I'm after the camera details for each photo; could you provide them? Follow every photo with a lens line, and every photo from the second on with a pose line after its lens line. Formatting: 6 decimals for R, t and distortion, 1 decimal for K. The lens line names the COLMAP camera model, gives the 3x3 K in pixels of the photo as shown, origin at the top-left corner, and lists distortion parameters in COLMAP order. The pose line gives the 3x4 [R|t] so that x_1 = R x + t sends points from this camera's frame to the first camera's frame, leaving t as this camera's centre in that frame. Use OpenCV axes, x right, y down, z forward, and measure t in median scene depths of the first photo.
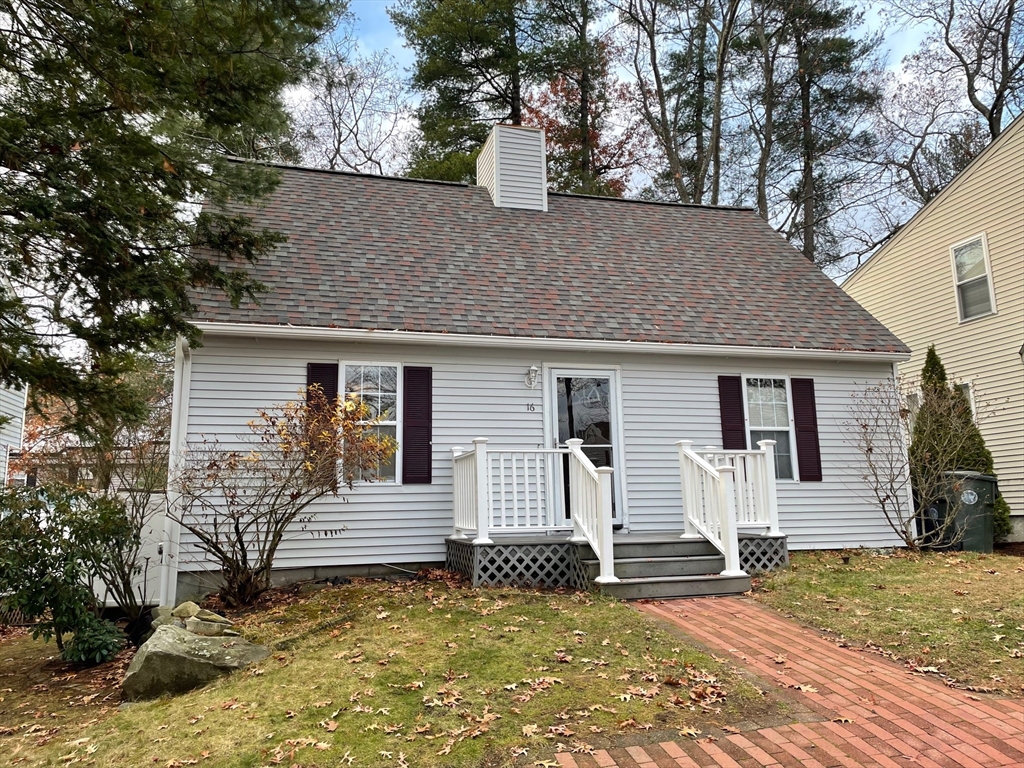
lens RADIAL K [[779.5, 0, 500.8], [0, 779.5, 382.0], [0, 0, 1]] dist [0.039452, -0.046712]
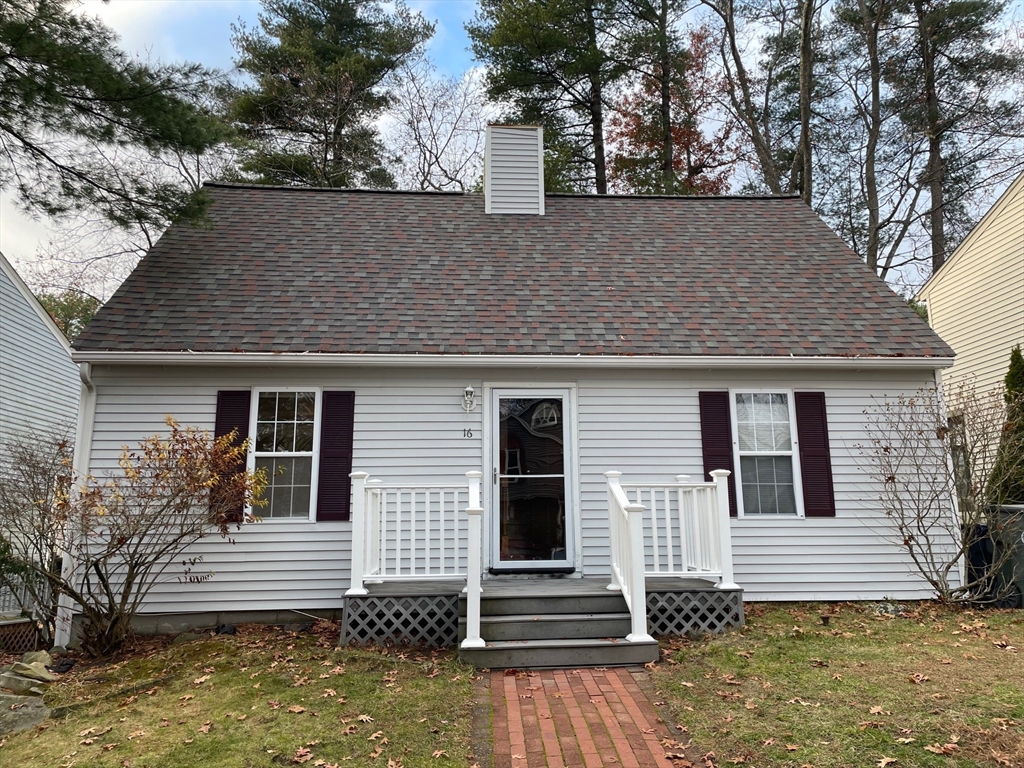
lens RADIAL K [[779.5, 0, 522.6], [0, 779.5, 379.1], [0, 0, 1]] dist [0.039452, -0.046712]
pose [[0.981522, -0.029530, -0.189057, 0.248118], [0.025029, 0.999345, -0.026152, -0.004187], [0.189705, 0.020936, 0.981618, 0.128021]]
